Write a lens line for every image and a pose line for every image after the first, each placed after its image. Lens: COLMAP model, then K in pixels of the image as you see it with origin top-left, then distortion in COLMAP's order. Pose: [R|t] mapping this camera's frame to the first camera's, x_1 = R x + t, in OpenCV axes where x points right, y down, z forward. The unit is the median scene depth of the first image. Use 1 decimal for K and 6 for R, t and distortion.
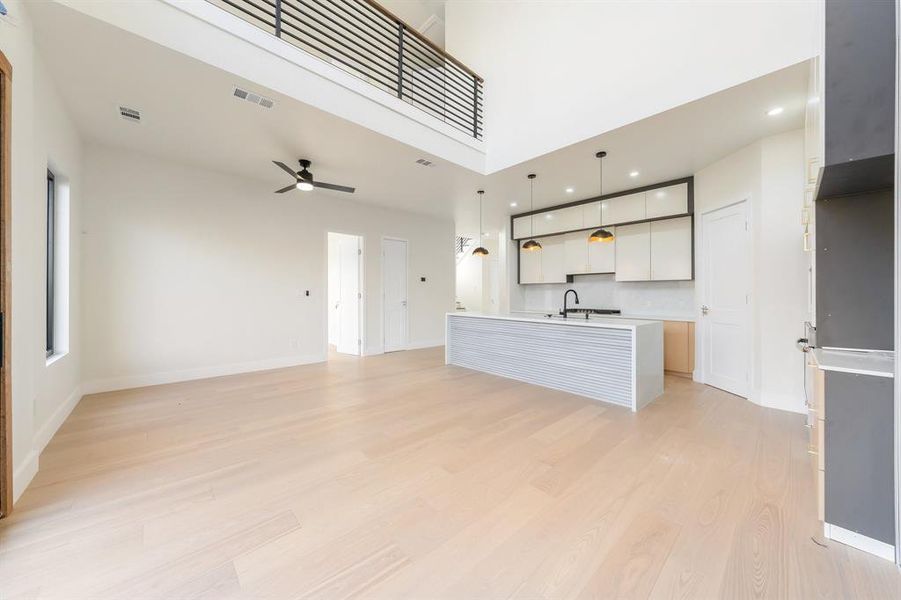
lens RADIAL K [[317.8, 0, 451.2], [0, 317.8, 291.6], [0, 0, 1]] dist [-0.001334, -0.000142]
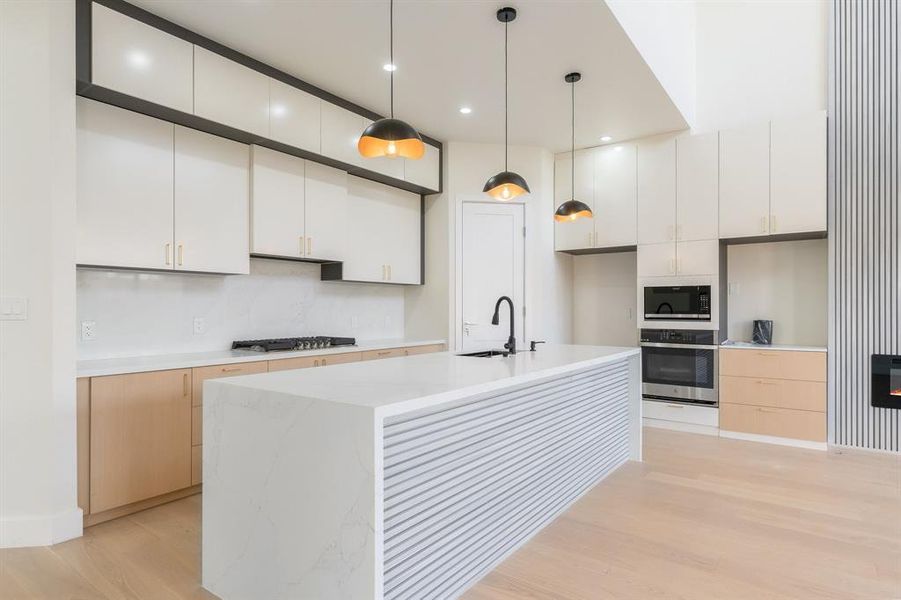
lens RADIAL K [[497.1, 0, 446.8], [0, 497.1, 306.9], [0, 0, 1]] dist [0.001260, 0.000376]
pose [[-0.182229, -0.004416, 0.983246, -0.350302], [-0.010536, 0.999941, 0.002538, 0.008375], [-0.983200, -0.009897, -0.182265, 1.164928]]
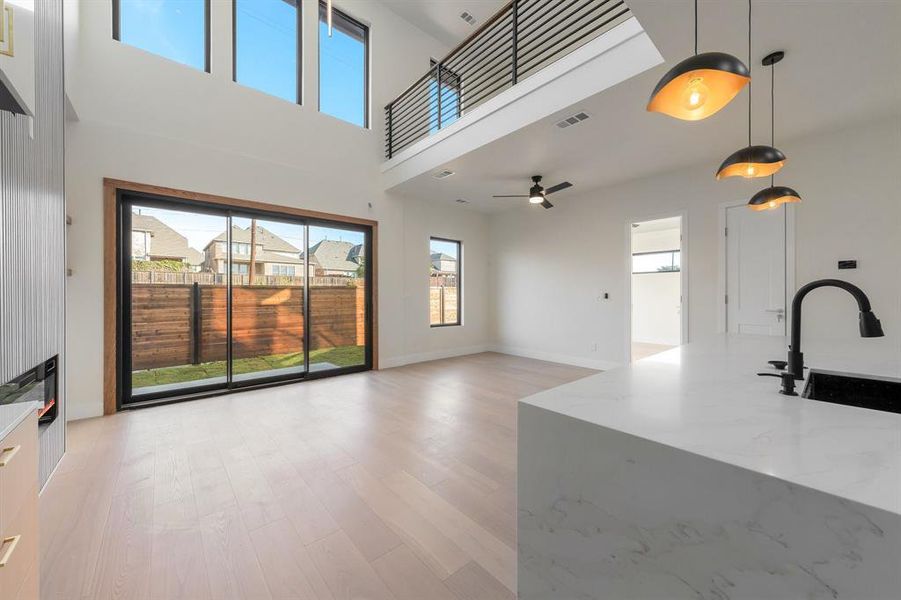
lens RADIAL K [[333.2, 0, 451.4], [0, 333.2, 298.3], [0, 0, 1]] dist [-0.000046, 0.000074]
pose [[-0.036891, 0.004137, -0.999311, 0.636735], [0.010026, 0.999943, 0.003770, 0.004627], [0.999269, -0.009880, -0.036931, 0.663355]]
